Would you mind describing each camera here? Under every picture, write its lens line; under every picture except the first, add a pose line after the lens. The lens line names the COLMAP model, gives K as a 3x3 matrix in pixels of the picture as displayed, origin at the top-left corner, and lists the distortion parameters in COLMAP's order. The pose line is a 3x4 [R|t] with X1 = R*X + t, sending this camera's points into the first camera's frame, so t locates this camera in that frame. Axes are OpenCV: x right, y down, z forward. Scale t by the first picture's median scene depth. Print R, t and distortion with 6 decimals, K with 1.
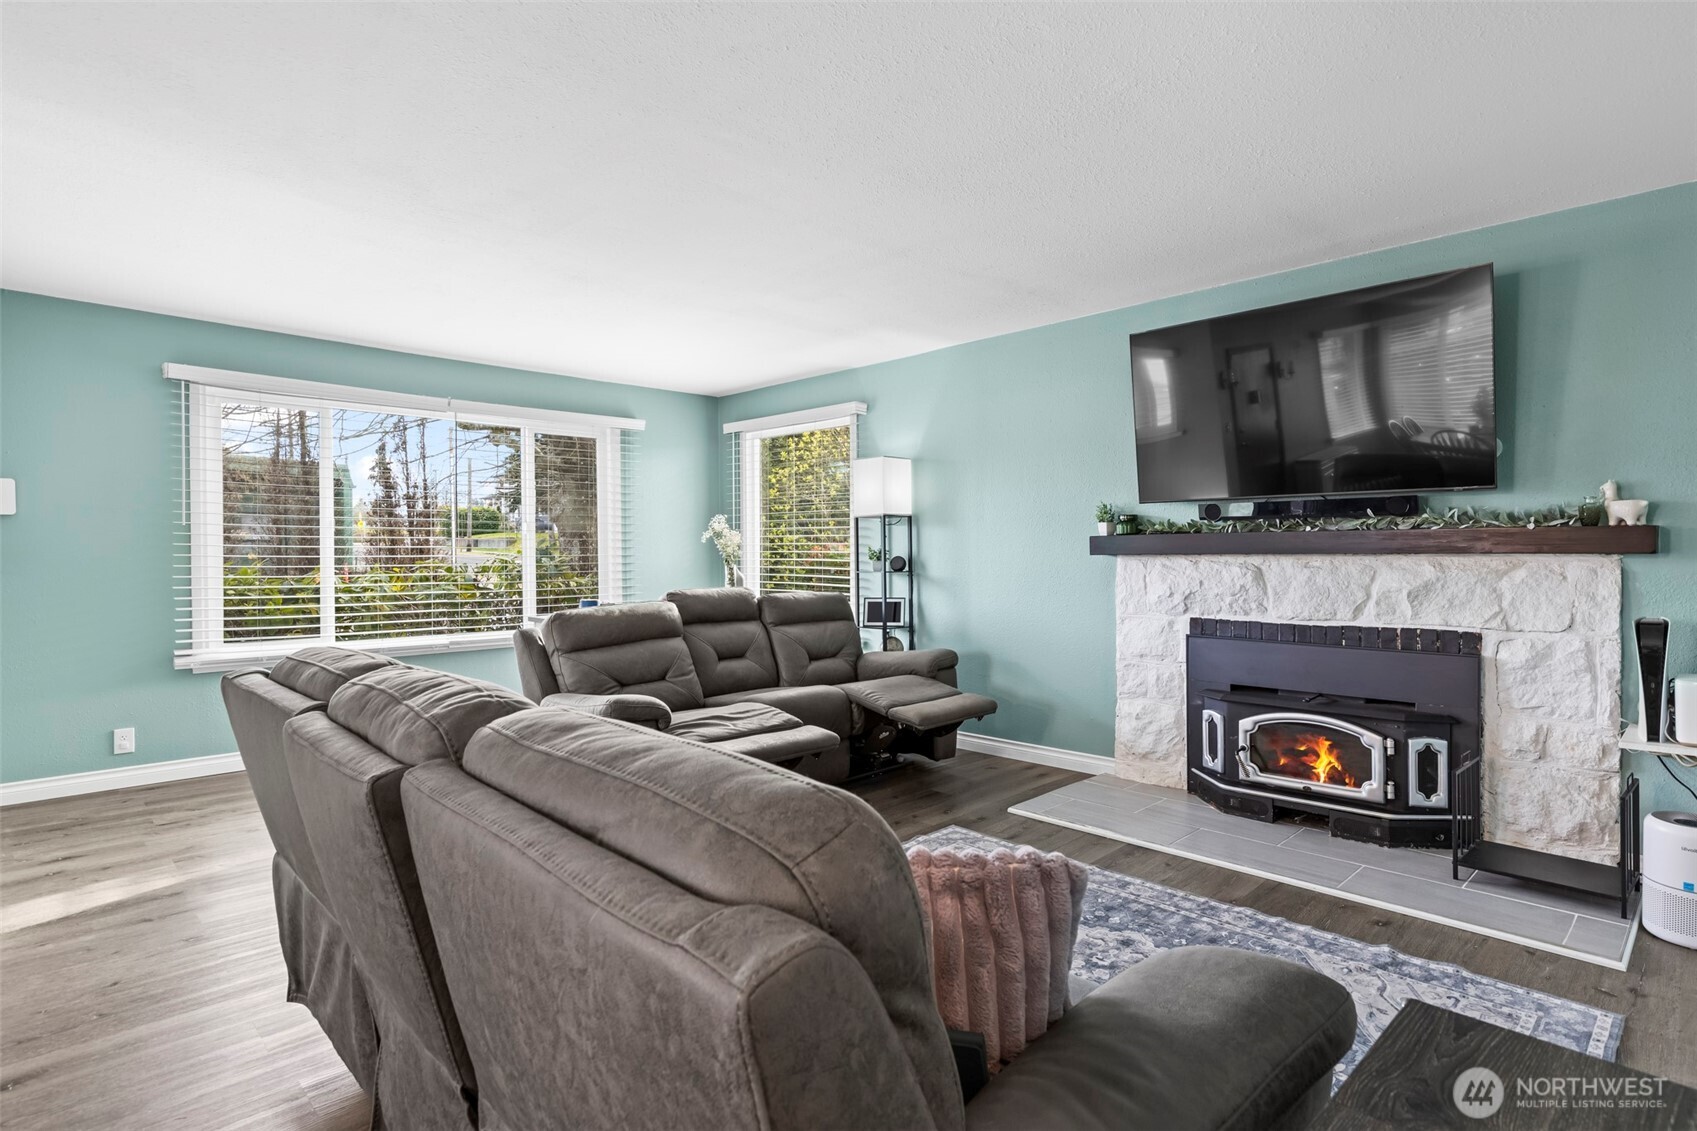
lens RADIAL K [[875.5, 0, 848.5], [0, 875.5, 565.5], [0, 0, 1]] dist [0.000856, 0.000141]
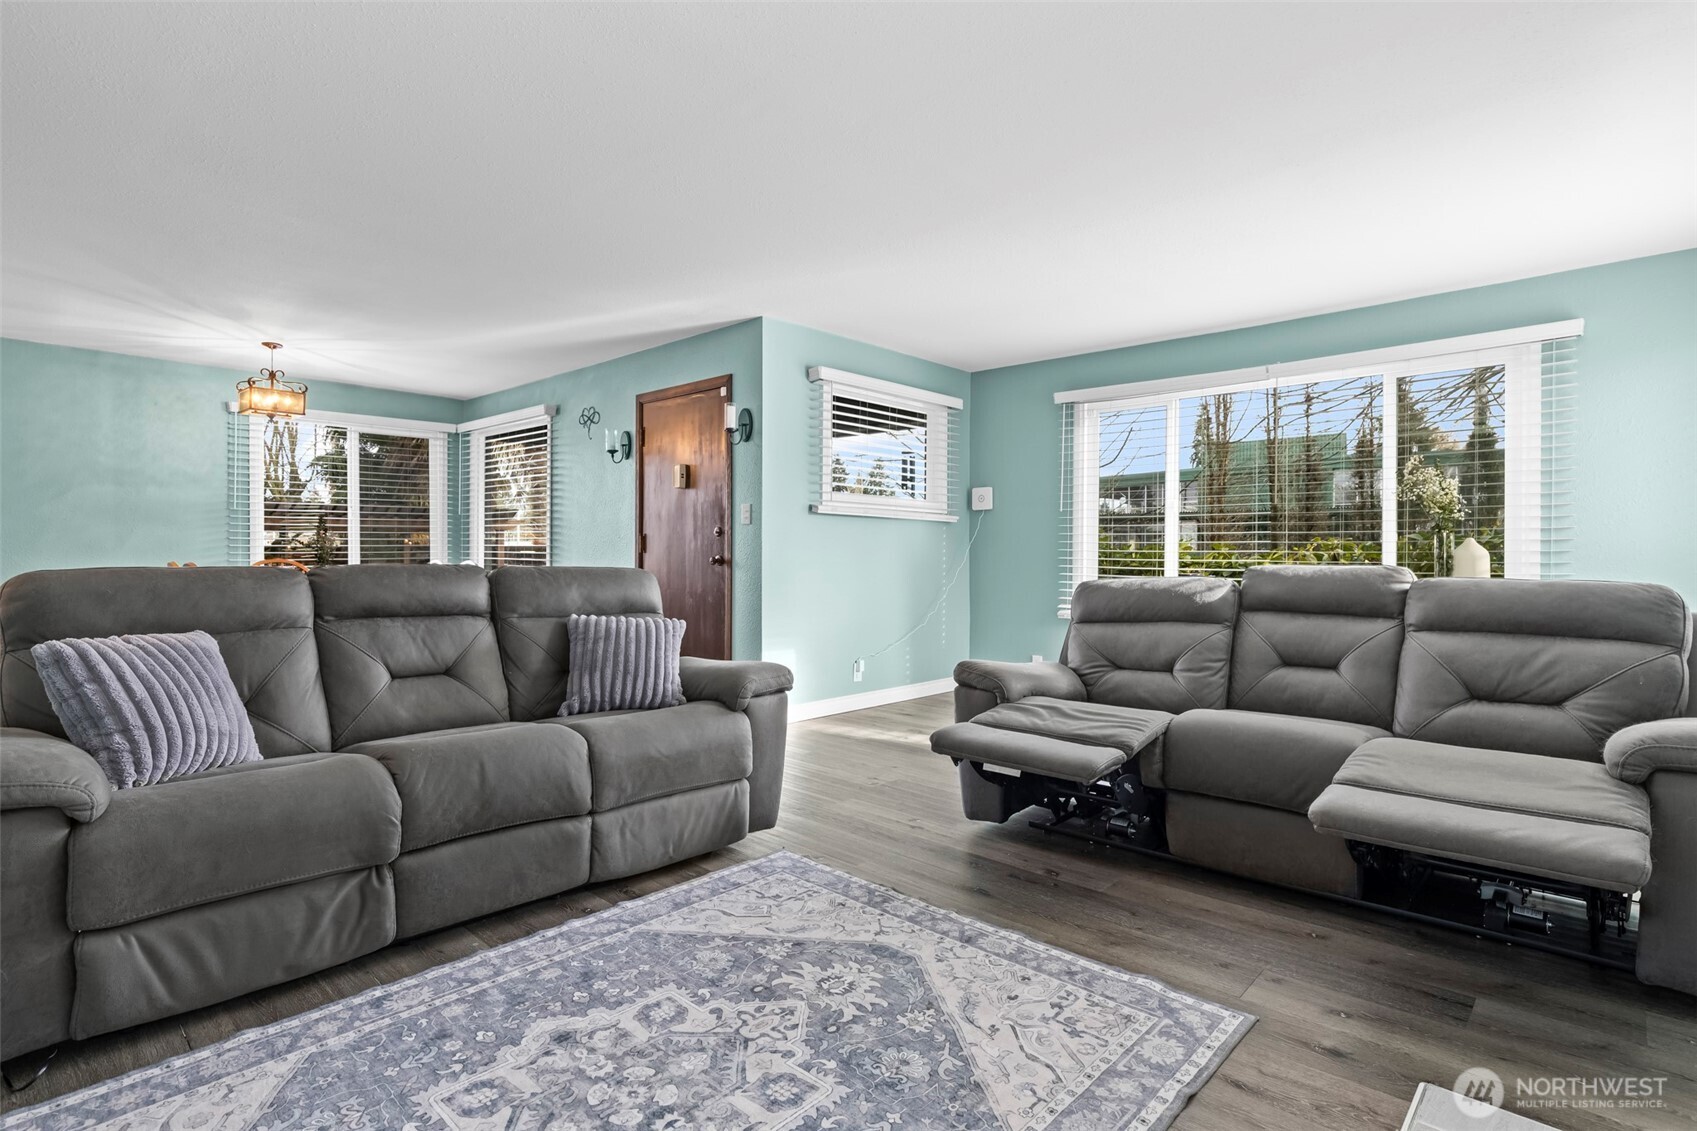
lens RADIAL K [[817.8, 0, 848.5], [0, 817.8, 565.5], [0, 0, 1]] dist [0.000641, -0.000131]
pose [[0.063805, 0.017312, -0.997812, 0.485894], [-0.015703, 0.999743, 0.016341, 0.022551], [0.997839, 0.014626, 0.064060, 0.608463]]
